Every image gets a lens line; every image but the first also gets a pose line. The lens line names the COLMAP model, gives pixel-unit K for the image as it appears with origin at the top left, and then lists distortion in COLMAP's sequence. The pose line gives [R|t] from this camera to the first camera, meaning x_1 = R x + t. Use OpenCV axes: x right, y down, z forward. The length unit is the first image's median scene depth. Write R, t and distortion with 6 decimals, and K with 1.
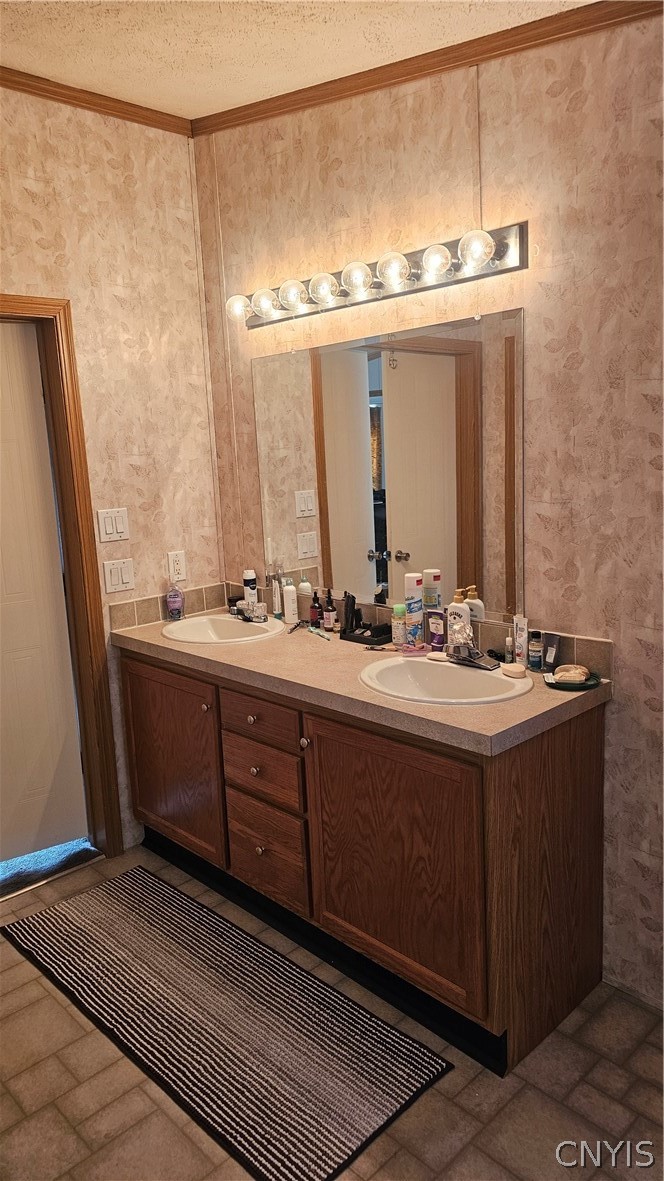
lens RADIAL K [[805.1, 0, 334.0], [0, 805.1, 580.5], [0, 0, 1]] dist [0.049701, -0.030749]
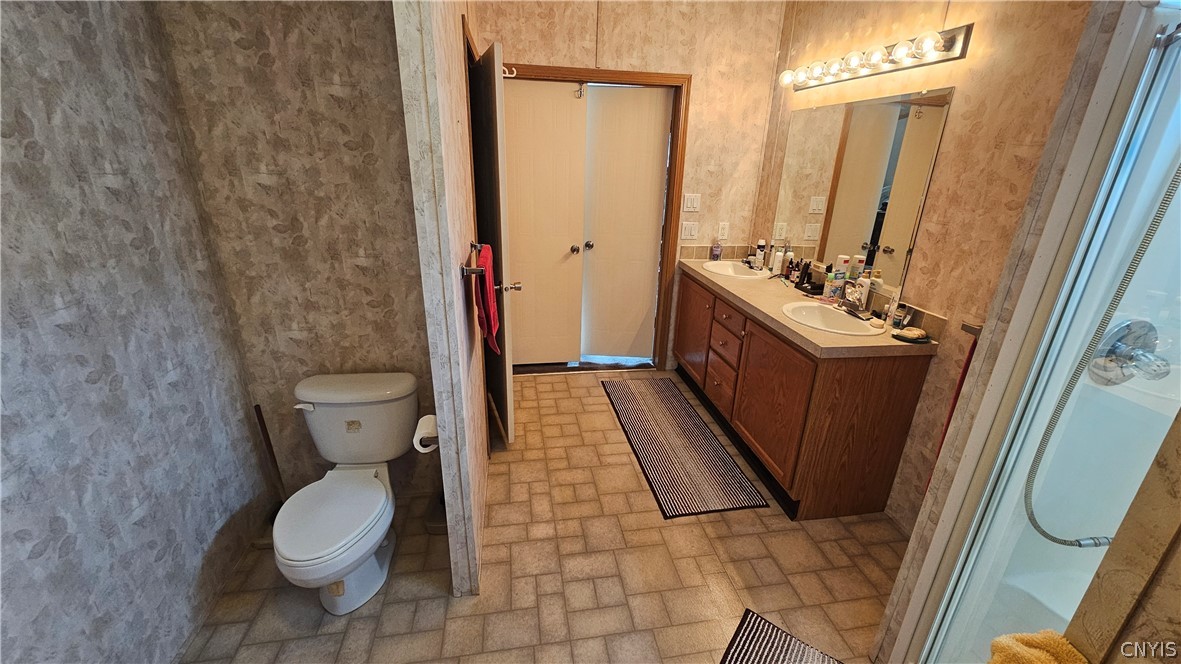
lens RADIAL K [[481.9, 0, 588.8], [0, 481.9, 334.9], [0, 0, 1]] dist [-0.000908, -0.000062]
pose [[0.830068, 0.263109, -0.491691, 0.173635], [-0.163099, 0.957690, 0.237126, -0.002141], [0.533278, -0.116636, 0.837861, -0.106758]]
